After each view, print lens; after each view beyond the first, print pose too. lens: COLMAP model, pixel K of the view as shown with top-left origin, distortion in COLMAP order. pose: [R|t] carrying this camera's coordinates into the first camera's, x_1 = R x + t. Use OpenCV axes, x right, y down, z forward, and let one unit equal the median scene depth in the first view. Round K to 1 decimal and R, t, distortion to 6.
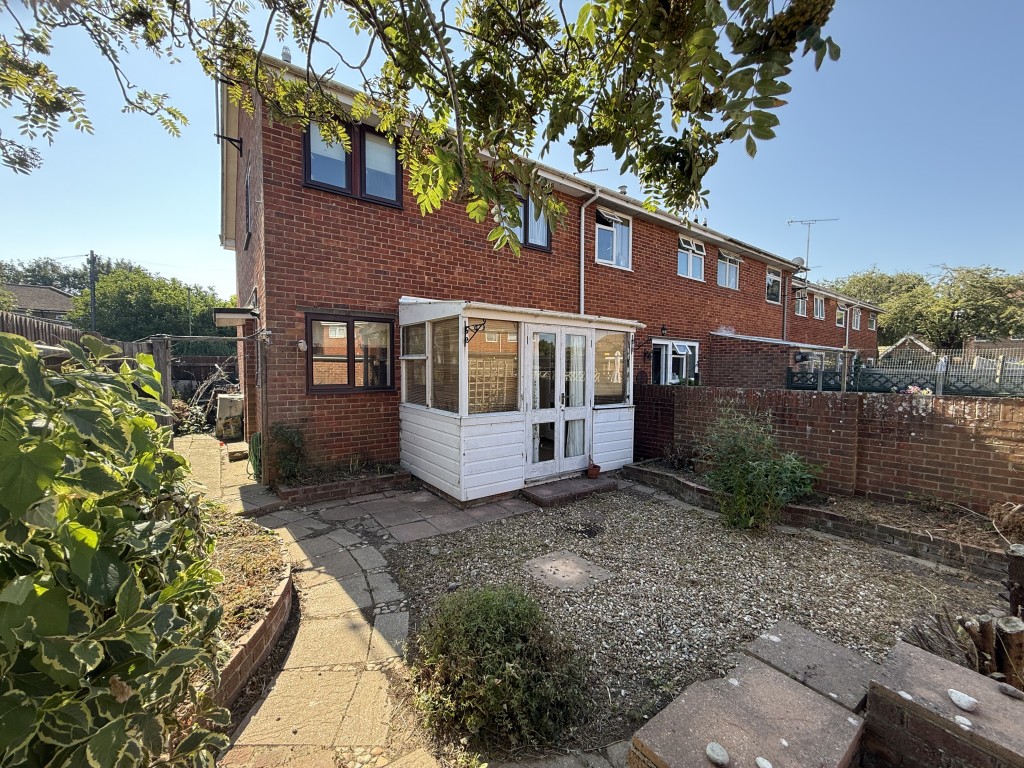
lens RADIAL K [[410.0, 0, 512.9], [0, 410.0, 384.4], [0, 0, 1]] dist [-0.000904, -0.000030]
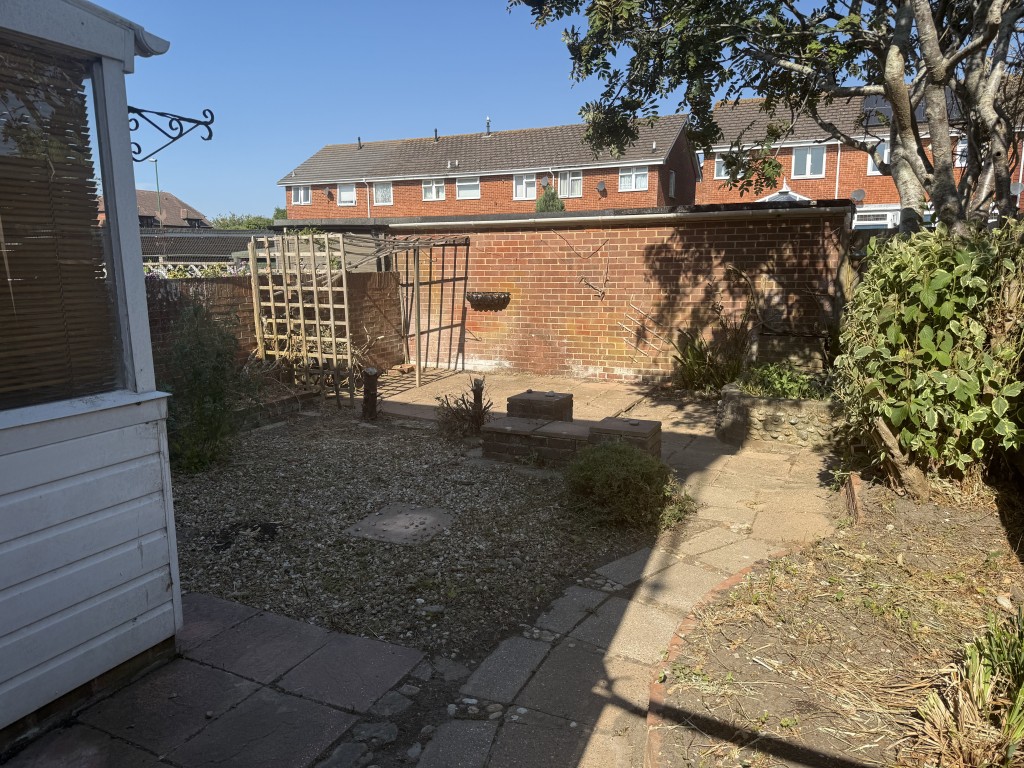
lens RADIAL K [[724.8, 0, 512.4], [0, 724.8, 385.3], [0, 0, 1]] dist [0.026045, -0.006017]
pose [[-0.488613, -0.153119, 0.858960, -1.012028], [0.036442, 0.980040, 0.195433, -0.039172], [-0.871739, 0.126793, -0.473281, 1.359225]]
